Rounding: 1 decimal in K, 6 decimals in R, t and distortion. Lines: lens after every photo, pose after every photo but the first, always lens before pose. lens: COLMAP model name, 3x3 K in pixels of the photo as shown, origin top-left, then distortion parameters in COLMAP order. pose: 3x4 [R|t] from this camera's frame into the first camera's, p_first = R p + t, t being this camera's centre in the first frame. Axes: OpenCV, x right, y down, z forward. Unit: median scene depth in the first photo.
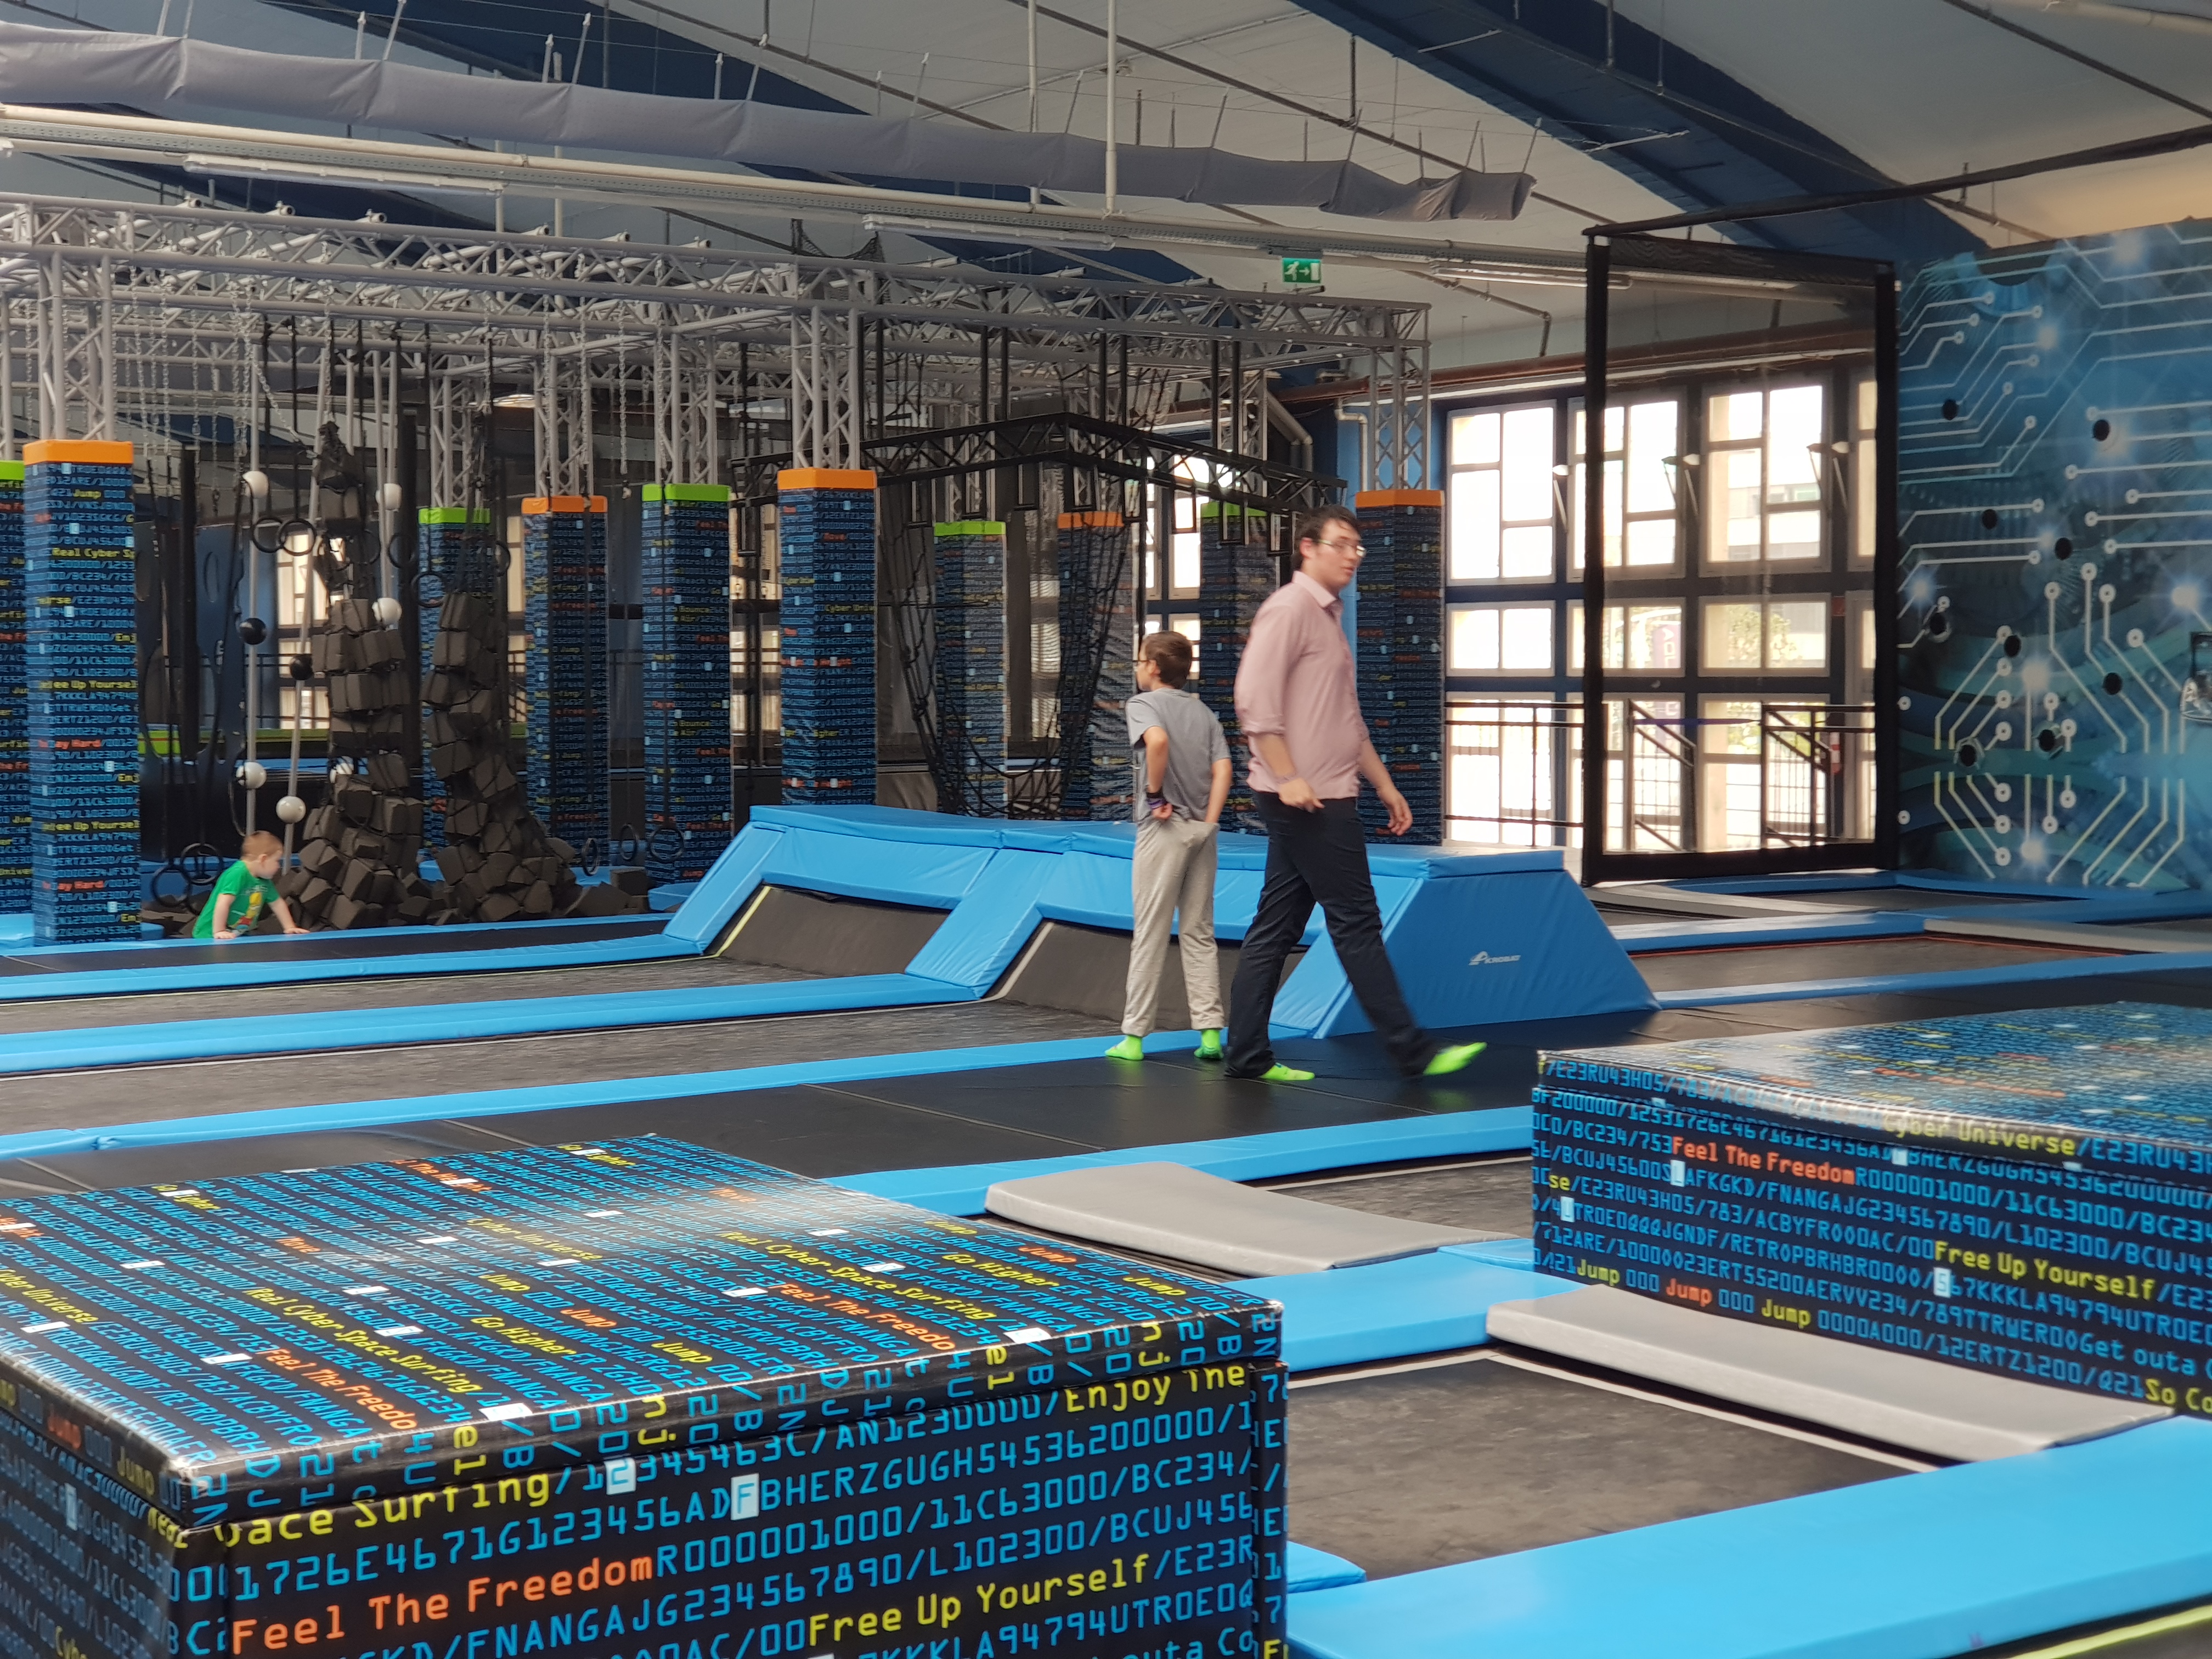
lens RADIAL K [[3234.7, 0, 1126.0], [0, 3234.7, 748.2], [0, 0, 1]] dist [0.112572, 0.000000]
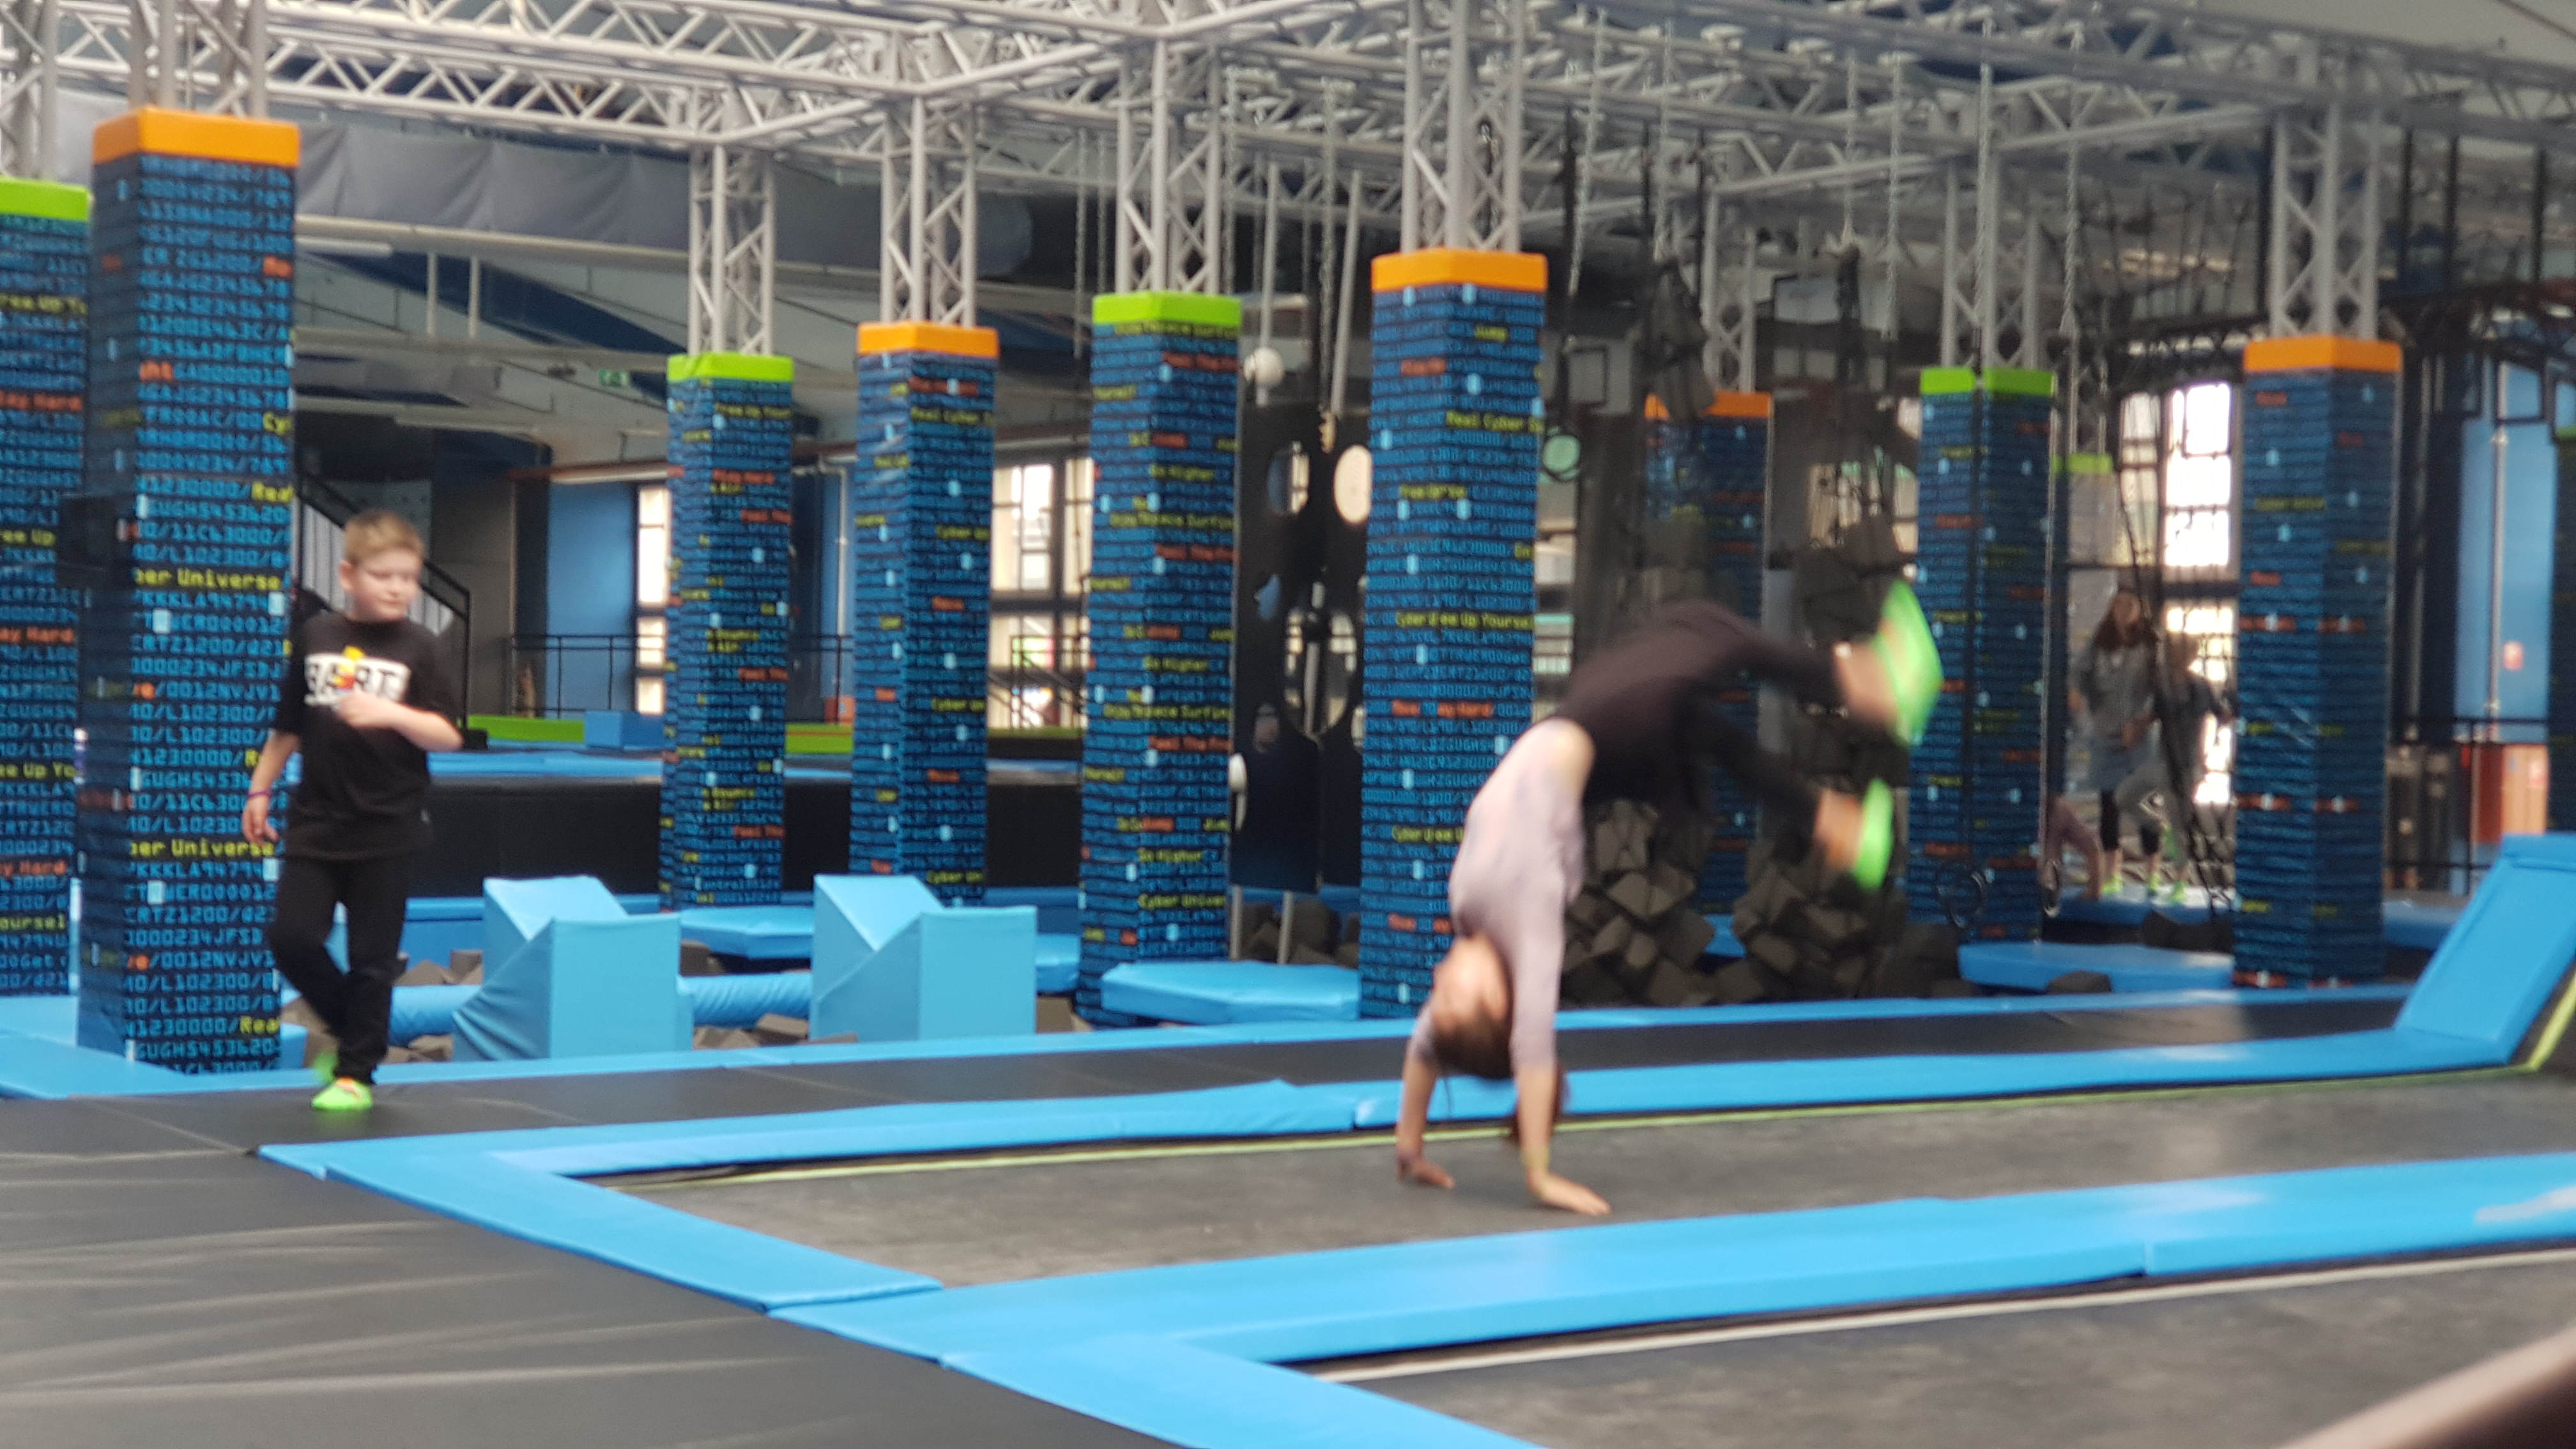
lens RADIAL K [[3771.6, 0, 1357.2], [0, 3771.6, 578.6], [0, 0, 1]] dist [0.115457, 0.000000]
pose [[0.999124, 0.024701, 0.033781, -0.859800], [-0.022685, 0.998011, -0.058823, 0.040703], [-0.035167, 0.058005, 0.997697, 0.564360]]
